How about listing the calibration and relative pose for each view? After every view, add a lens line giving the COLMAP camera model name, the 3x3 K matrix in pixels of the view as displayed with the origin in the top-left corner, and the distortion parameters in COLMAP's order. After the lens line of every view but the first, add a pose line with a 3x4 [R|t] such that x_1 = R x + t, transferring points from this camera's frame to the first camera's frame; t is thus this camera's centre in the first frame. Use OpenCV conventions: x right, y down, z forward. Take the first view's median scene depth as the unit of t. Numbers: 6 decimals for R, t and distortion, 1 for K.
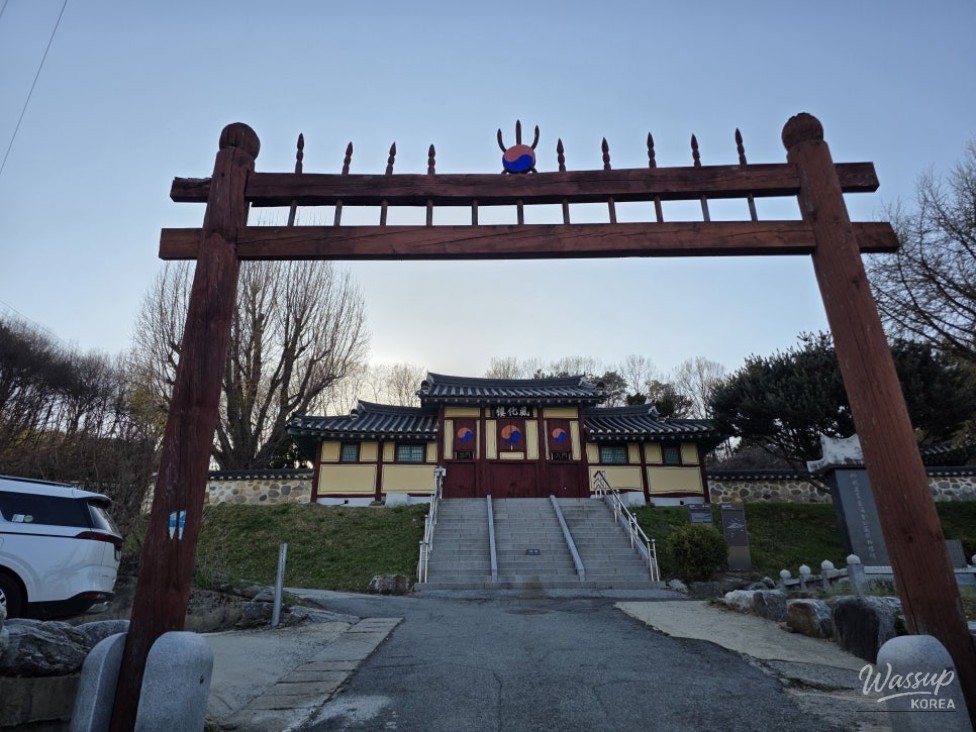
lens RADIAL K [[647.7, 0, 484.8], [0, 647.7, 357.5], [0, 0, 1]] dist [0.068603, -0.065052]
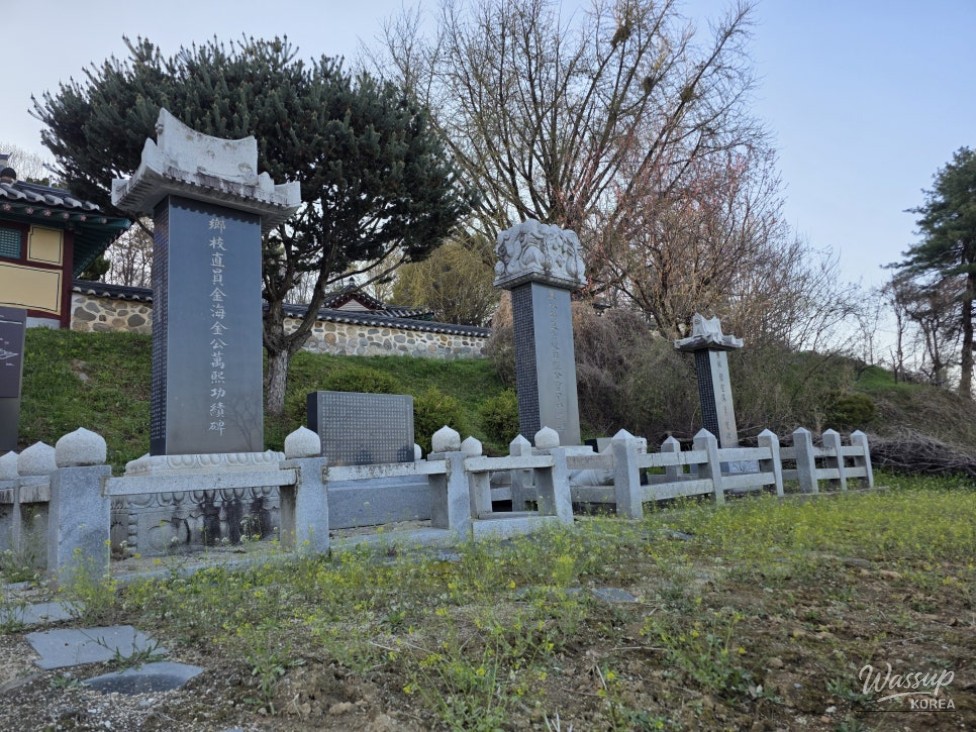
lens RADIAL K [[647.7, 0, 486.9], [0, 647.7, 364.2], [0, 0, 1]] dist [0.068603, -0.065052]
pose [[0.737216, 0.072081, 0.671801, 0.223294], [-0.214734, 0.967737, 0.131809, 0.091521], [-0.640626, -0.241430, 0.728910, 0.316098]]
